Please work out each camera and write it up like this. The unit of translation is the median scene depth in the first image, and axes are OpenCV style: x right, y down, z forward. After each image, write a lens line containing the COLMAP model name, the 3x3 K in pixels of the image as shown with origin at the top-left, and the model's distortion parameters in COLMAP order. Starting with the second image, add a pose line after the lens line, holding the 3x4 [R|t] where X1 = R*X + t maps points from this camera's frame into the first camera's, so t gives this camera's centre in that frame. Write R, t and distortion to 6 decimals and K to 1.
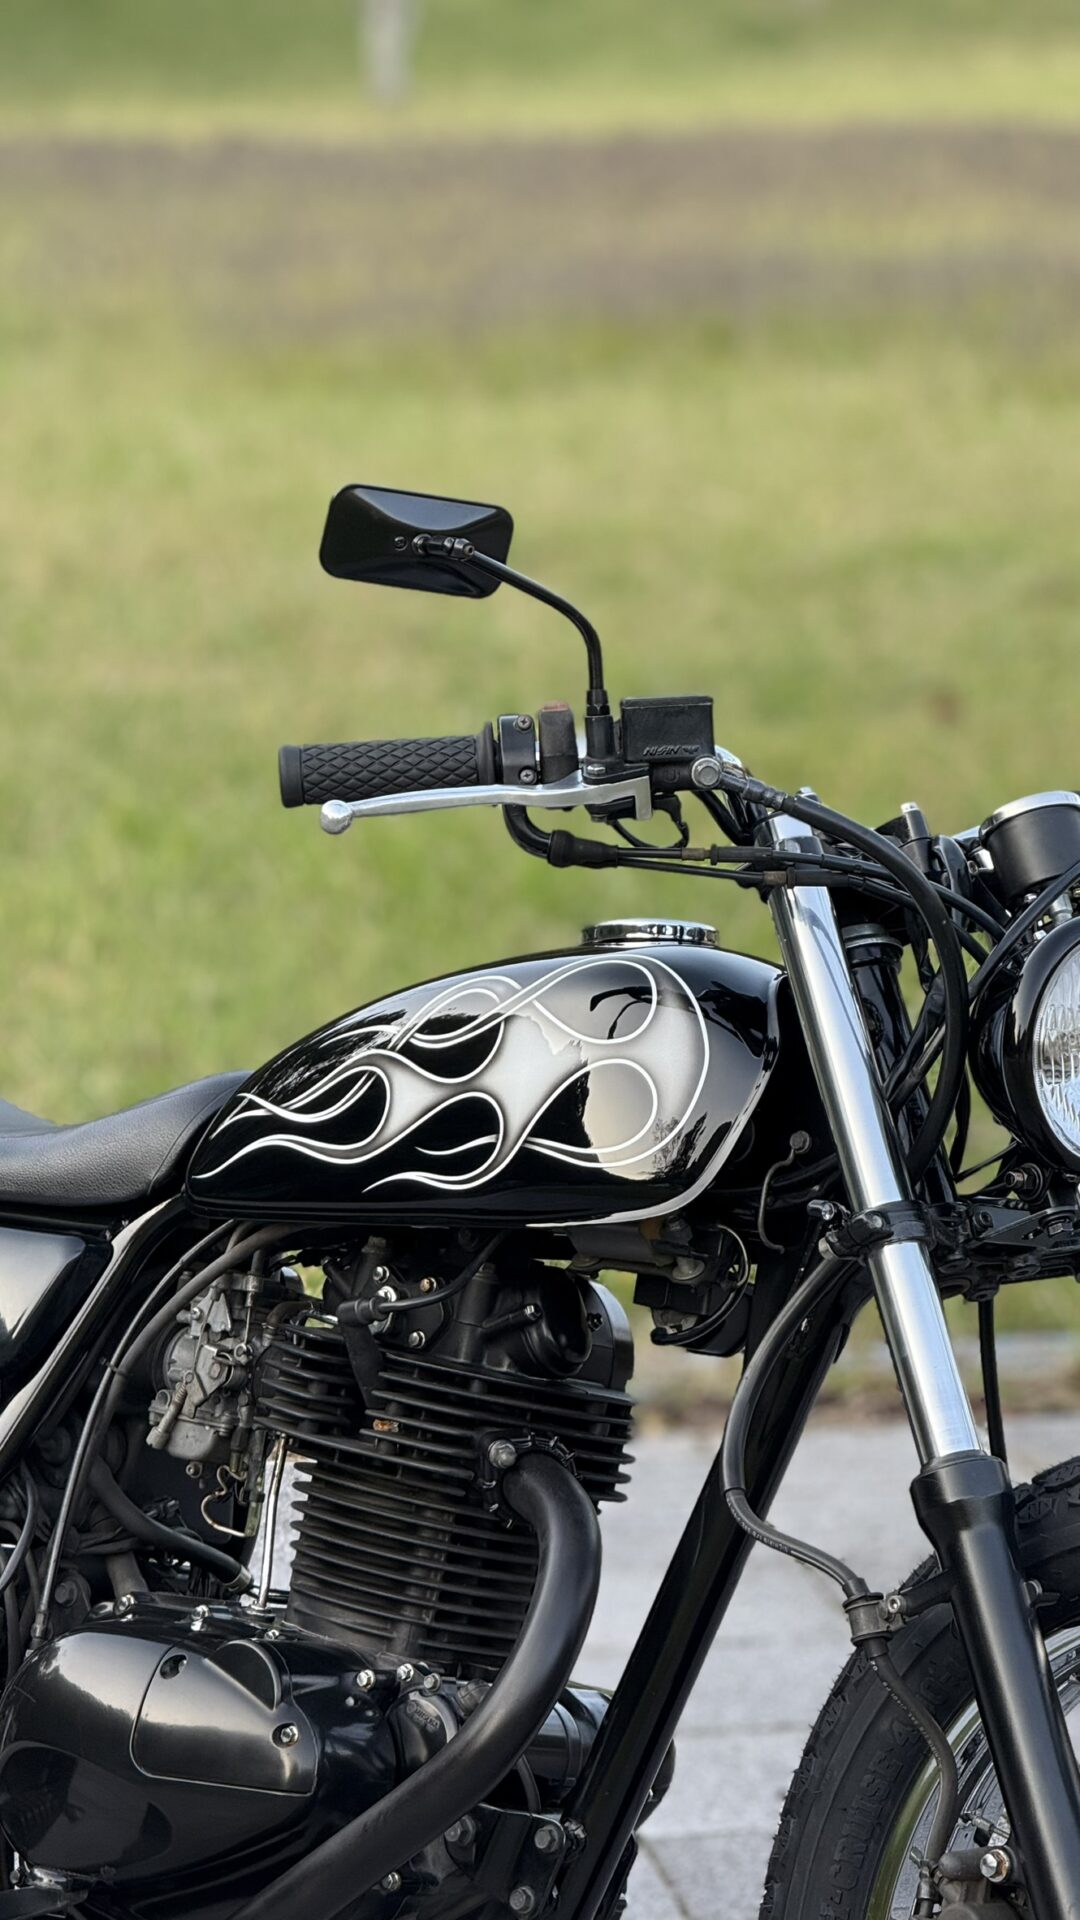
lens RADIAL K [[6775.9, 0, 534.7], [0, 6775.9, 963.7], [0, 0, 1]] dist [0.263433, 0.000000]
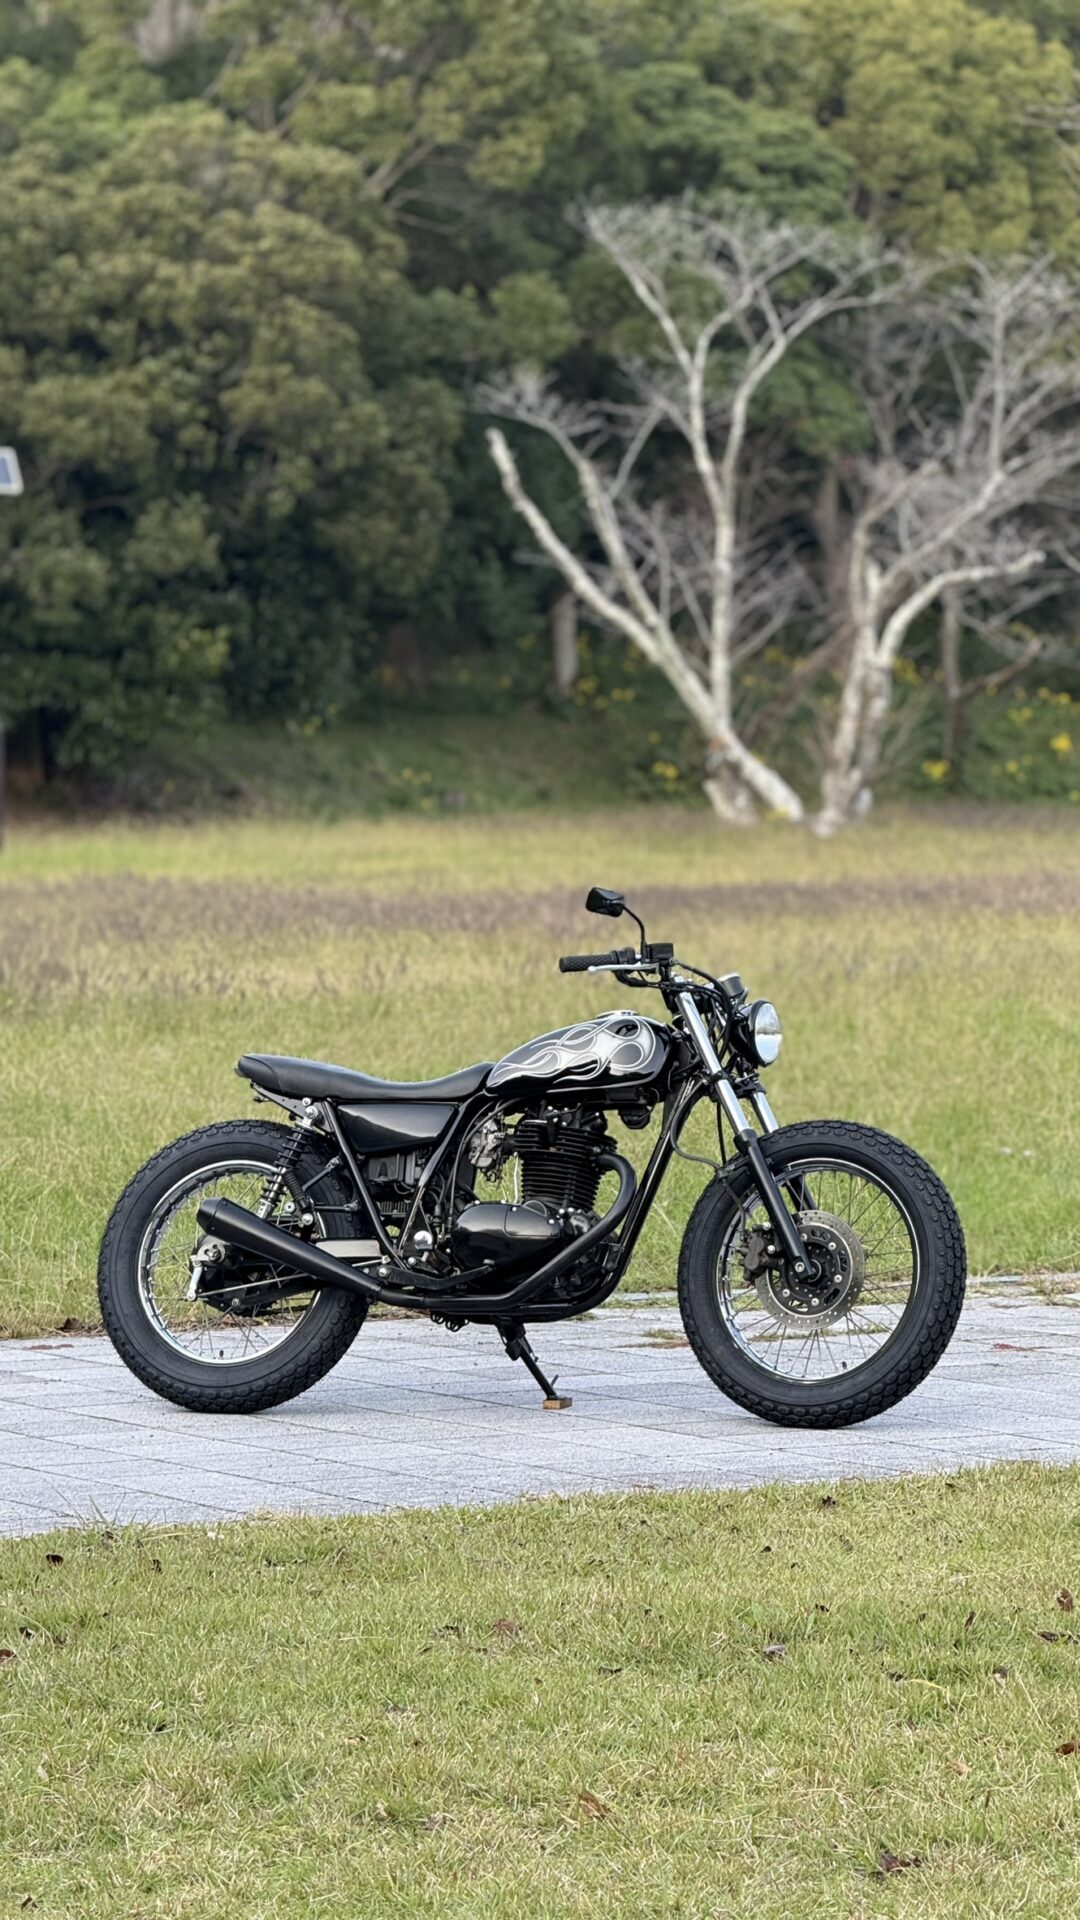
lens RADIAL K [[6775.9, 0, 536.9], [0, 6775.9, 958.6], [0, 0, 1]] dist [0.263433, 0.000000]
pose [[0.940659, 0.003851, 0.339333, -1.325040], [0.038213, 0.992374, -0.117191, 0.409963], [-0.337196, 0.123203, 0.933338, -2.535697]]
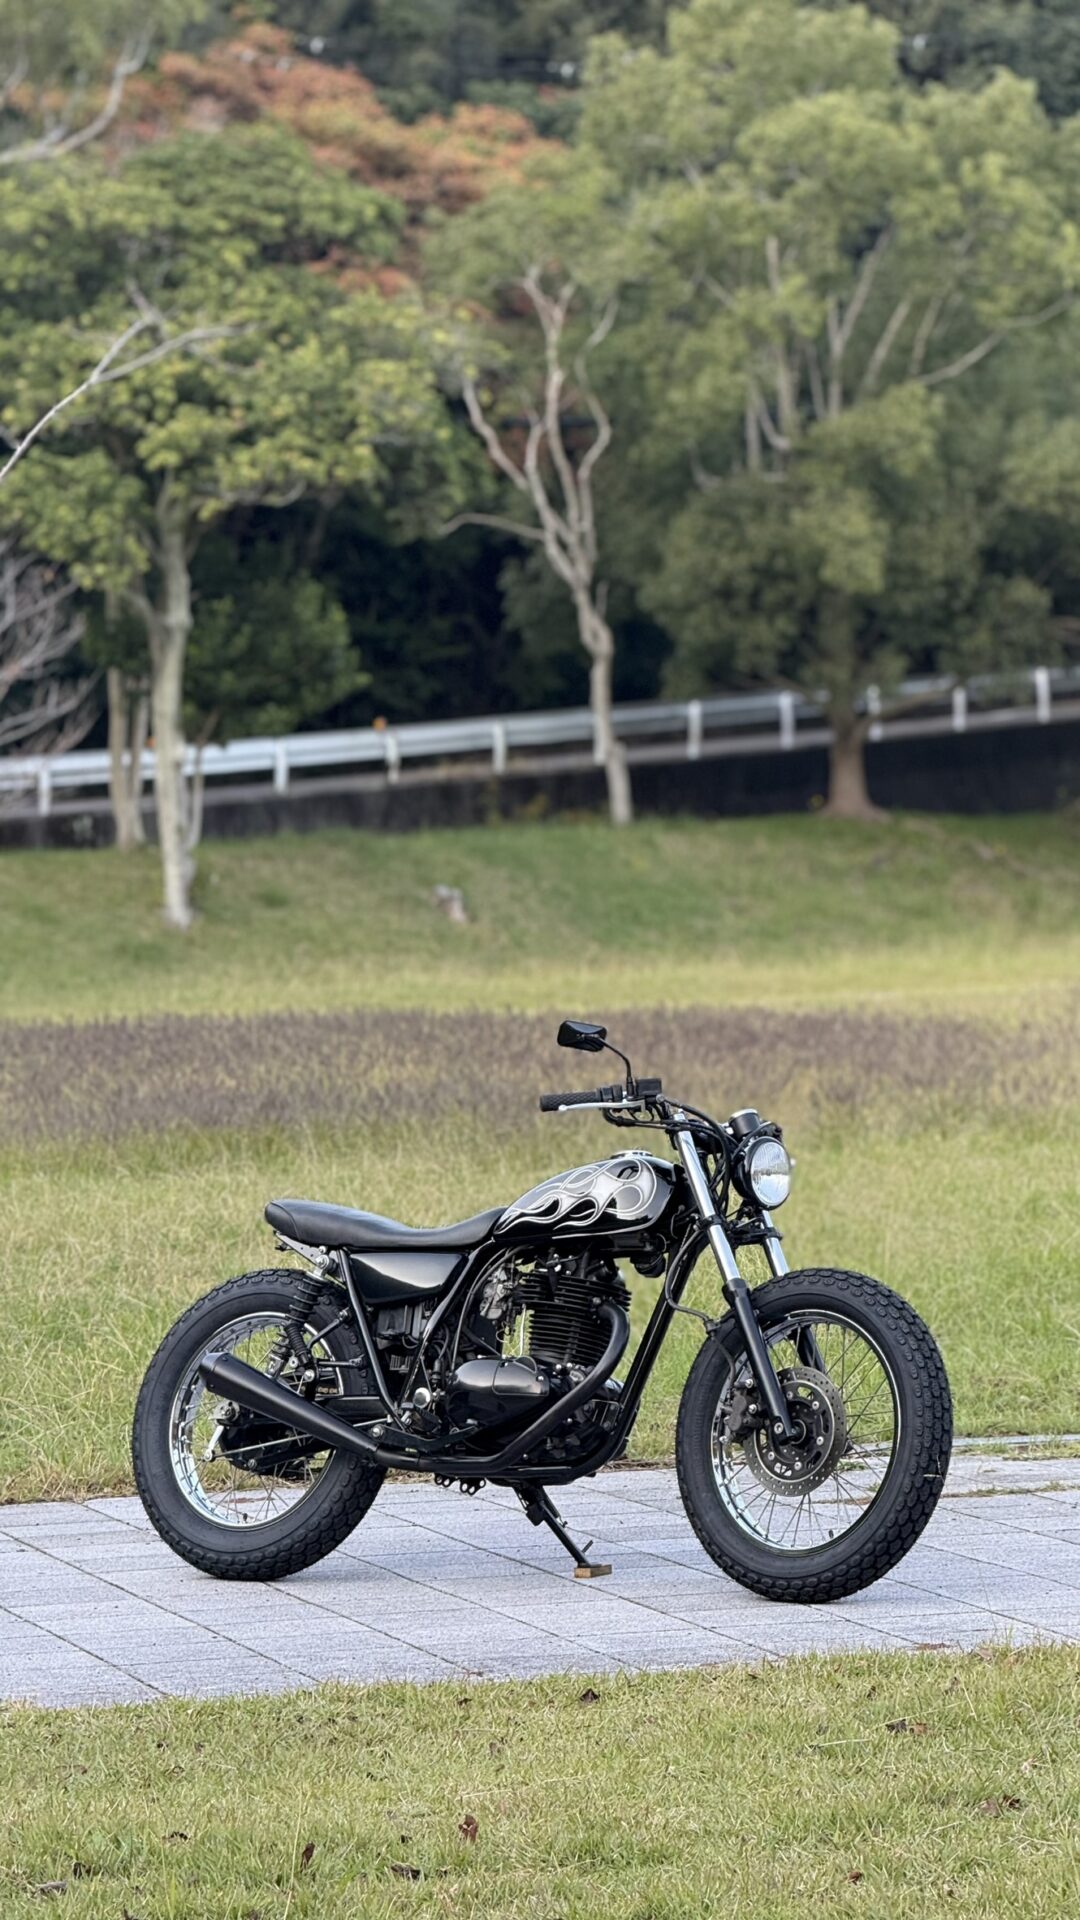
lens RADIAL K [[6775.9, 0, 540.2], [0, 6775.9, 959.0], [0, 0, 1]] dist [0.263433, 0.000000]
pose [[0.993795, -0.007922, 0.110942, -0.426621], [0.023132, 0.990371, -0.136489, 0.379284], [-0.108792, 0.138209, 0.984410, -2.505924]]
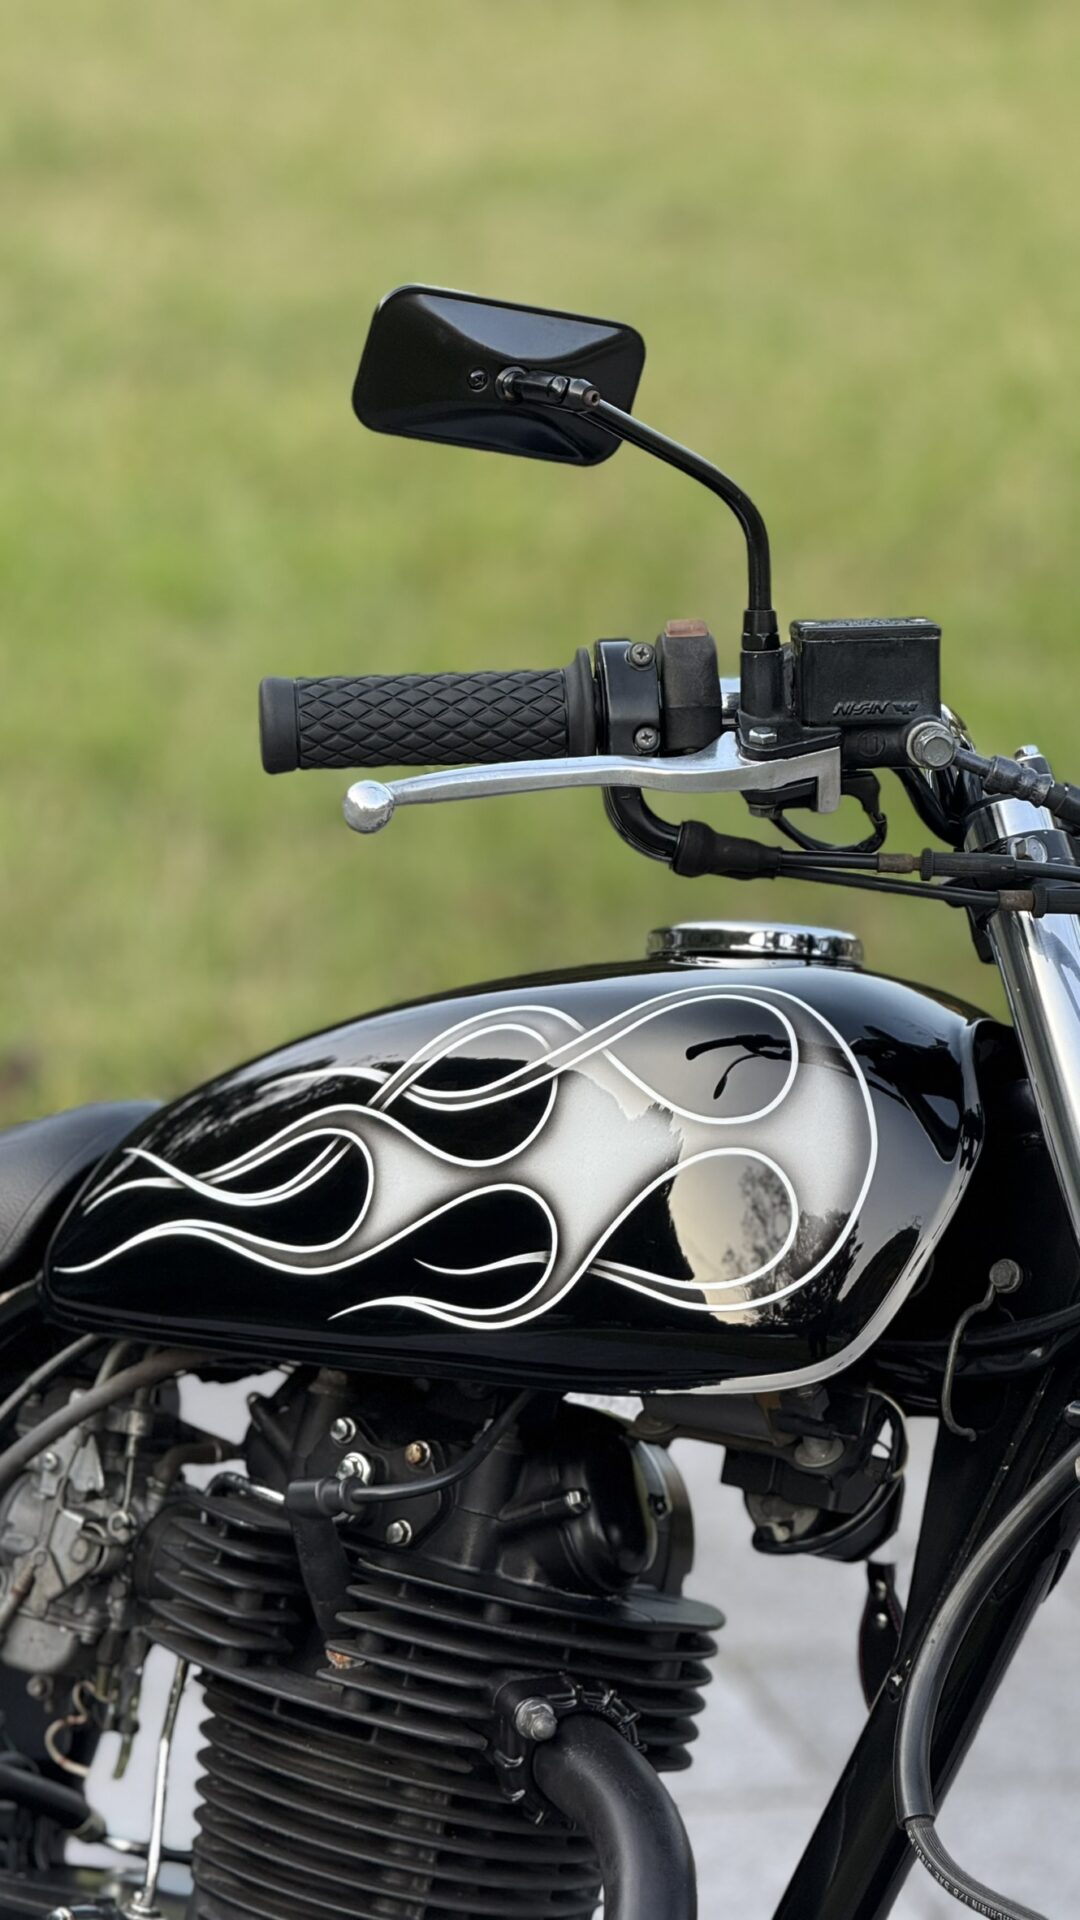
lens RADIAL K [[6775.9, 0, 556.9], [0, 6775.9, 961.7], [0, 0, 1]] dist [0.263433, 0.000000]
pose [[0.995841, 0.021181, 0.088614, -0.064383], [-0.026564, 0.997844, 0.060013, -0.043377], [-0.087152, -0.062117, 0.994256, 0.338685]]
